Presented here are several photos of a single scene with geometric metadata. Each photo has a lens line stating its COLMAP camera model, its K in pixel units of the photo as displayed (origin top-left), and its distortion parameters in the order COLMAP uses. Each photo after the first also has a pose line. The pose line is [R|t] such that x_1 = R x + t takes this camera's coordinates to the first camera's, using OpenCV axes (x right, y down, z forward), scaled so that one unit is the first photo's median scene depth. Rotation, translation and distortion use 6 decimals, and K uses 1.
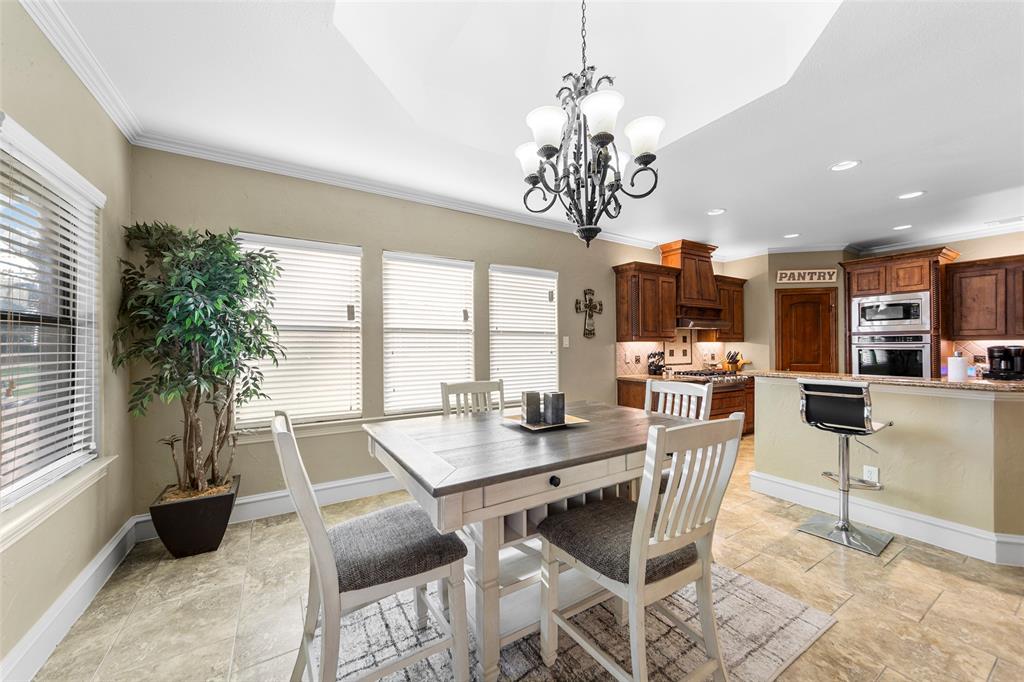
lens RADIAL K [[373.4, 0, 515.5], [0, 373.4, 342.3], [0, 0, 1]] dist [0.000417, -0.000133]
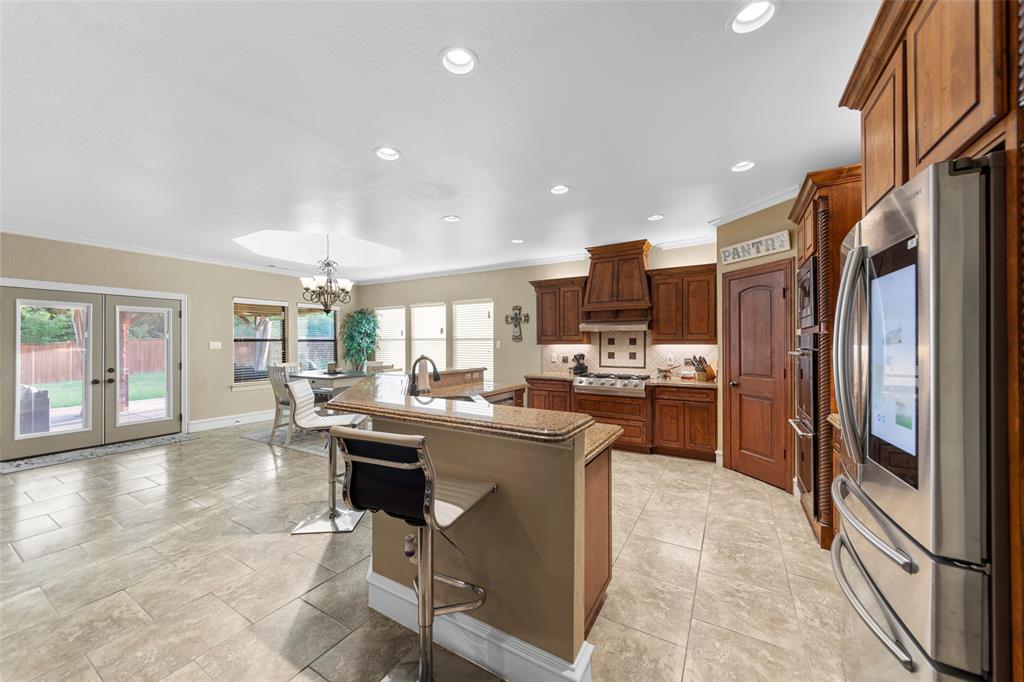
lens RADIAL K [[373.4, 0, 508.8], [0, 373.4, 346.2], [0, 0, 1]] dist [0.000417, -0.000133]
pose [[0.464575, 0.002876, -0.885529, 1.400546], [-0.000330, 0.999995, 0.003074, 0.000833], [0.885534, -0.001136, 0.464574, 0.332766]]
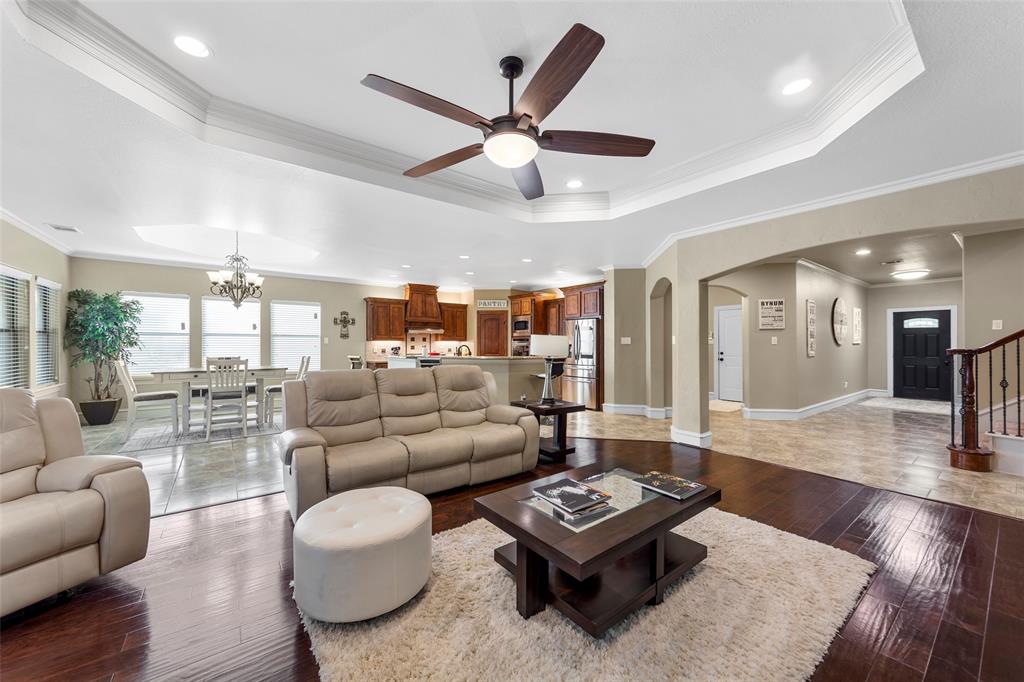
lens RADIAL K [[373.4, 0, 512.9], [0, 373.4, 341.5], [0, 0, 1]] dist [0.000417, -0.000133]
pose [[0.994592, 0.005500, 0.103709, 0.824346], [-0.005782, 0.999980, 0.002426, -0.006484], [-0.103694, -0.003012, 0.994605, -0.894827]]
